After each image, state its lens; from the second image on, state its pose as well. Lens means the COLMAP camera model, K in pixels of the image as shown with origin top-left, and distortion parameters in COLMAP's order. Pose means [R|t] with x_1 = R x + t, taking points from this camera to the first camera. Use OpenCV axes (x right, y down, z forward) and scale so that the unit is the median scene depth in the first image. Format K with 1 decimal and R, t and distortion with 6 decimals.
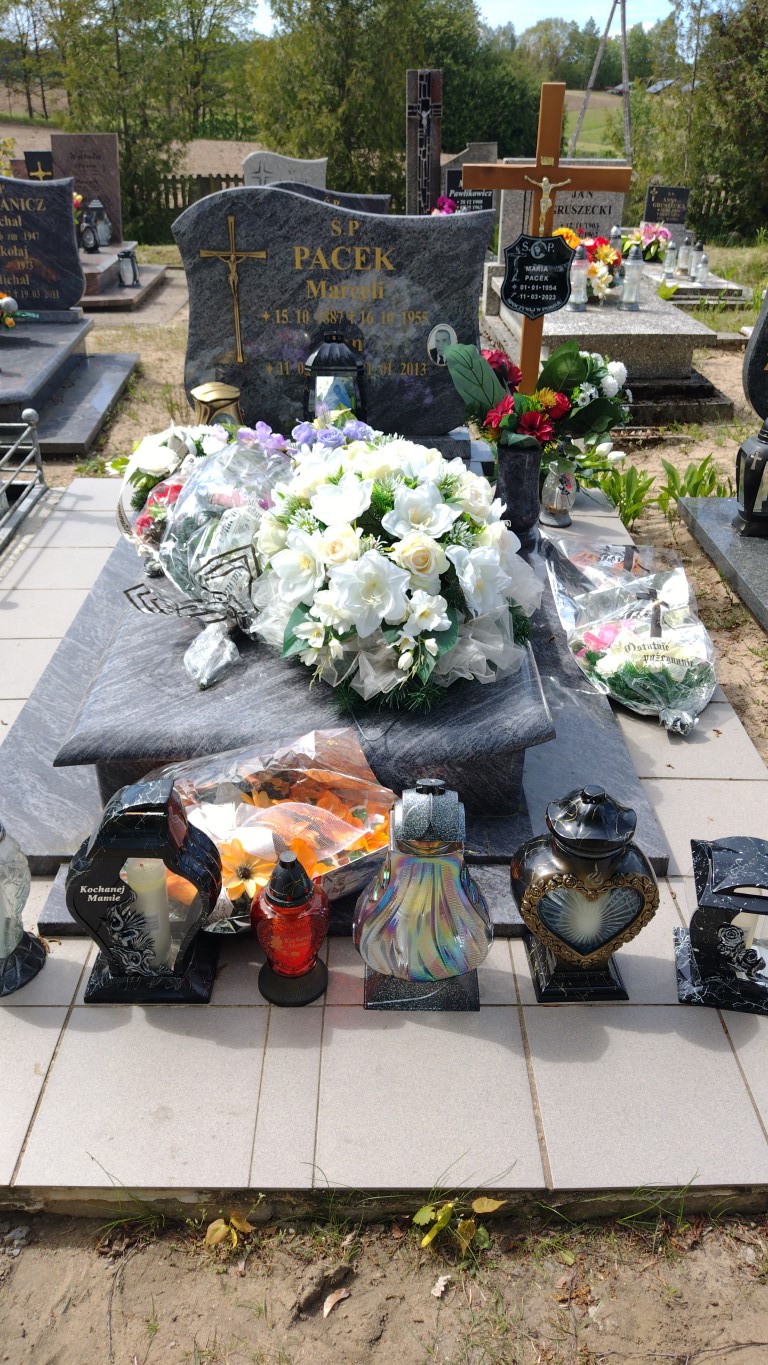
lens RADIAL K [[1020.0, 0, 380.4], [0, 1020.0, 679.9], [0, 0, 1]] dist [0.022135, -0.050761]
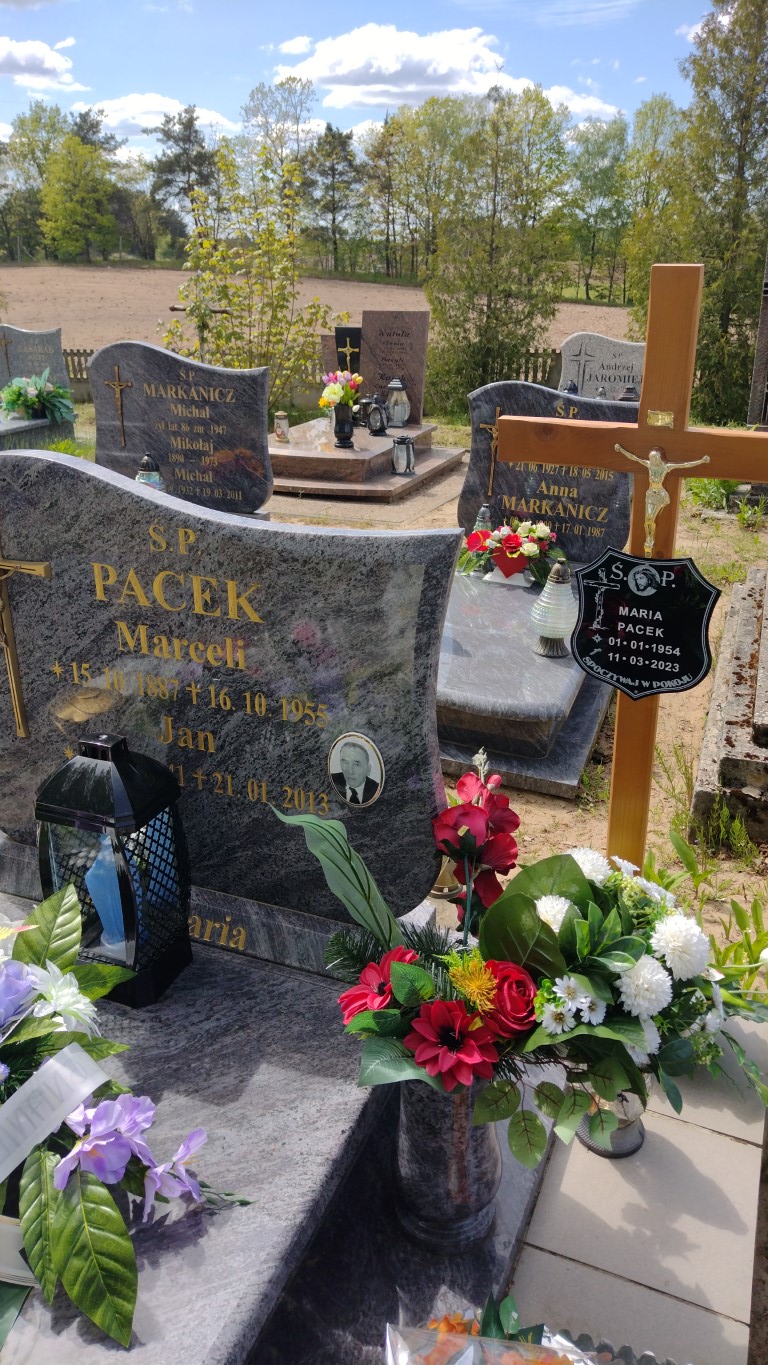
lens RADIAL K [[1020.0, 0, 386.4], [0, 1020.0, 686.1], [0, 0, 1]] dist [0.022135, -0.050761]
pose [[0.923509, 0.145108, -0.355070, 0.225281], [-0.190271, 0.977068, -0.095576, -0.298760], [0.333059, 0.155824, 0.929941, 0.499309]]
